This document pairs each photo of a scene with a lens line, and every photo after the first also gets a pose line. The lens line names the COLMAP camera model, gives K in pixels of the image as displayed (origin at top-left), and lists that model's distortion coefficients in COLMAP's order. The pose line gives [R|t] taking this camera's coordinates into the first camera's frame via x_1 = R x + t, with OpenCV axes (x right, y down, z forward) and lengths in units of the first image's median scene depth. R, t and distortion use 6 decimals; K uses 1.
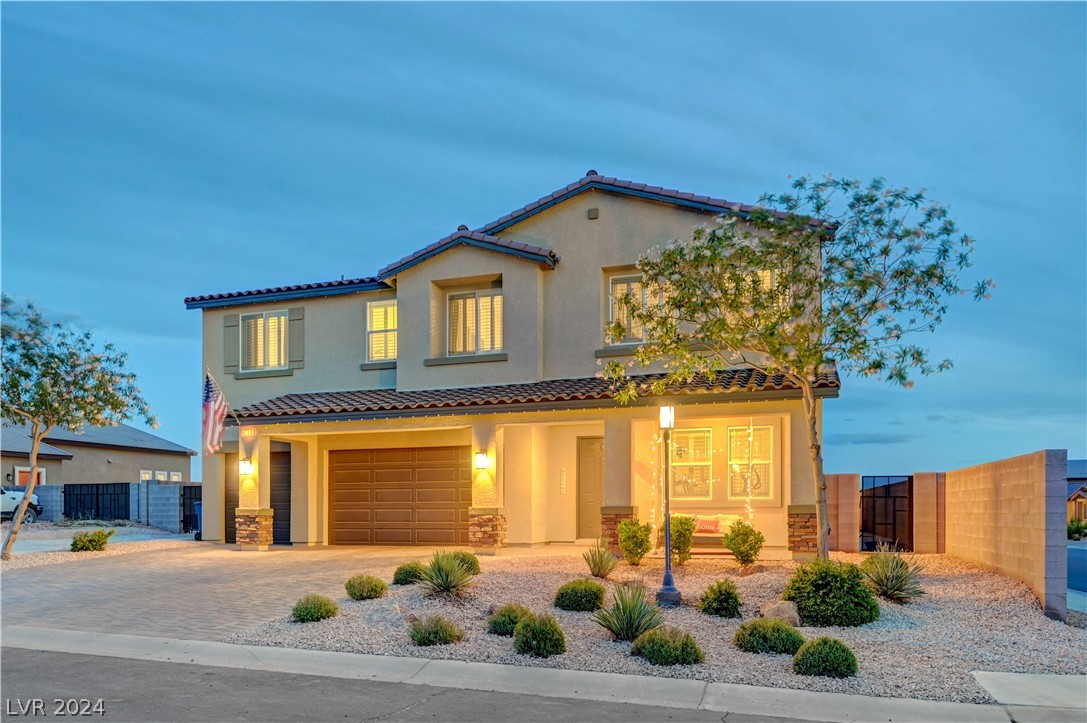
lens RADIAL K [[730.8, 0, 542.9], [0, 730.8, 510.6], [0, 0, 1]] dist [0.000134, -0.000578]
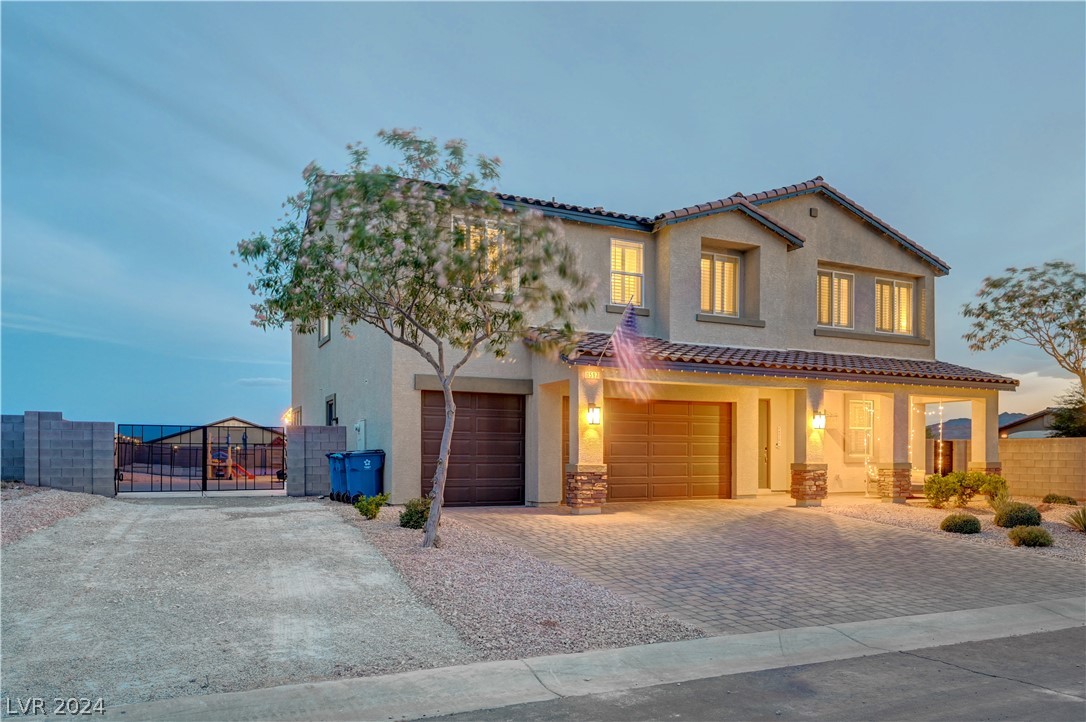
lens RADIAL K [[721.3, 0, 561.7], [0, 721.3, 456.4], [0, 0, 1]] dist [-0.008052, 0.000218]
pose [[0.740953, 0.003506, 0.671548, -0.989374], [-0.005711, 0.999983, 0.001079, -0.012485], [-0.671532, -0.004635, 0.740961, 0.405049]]
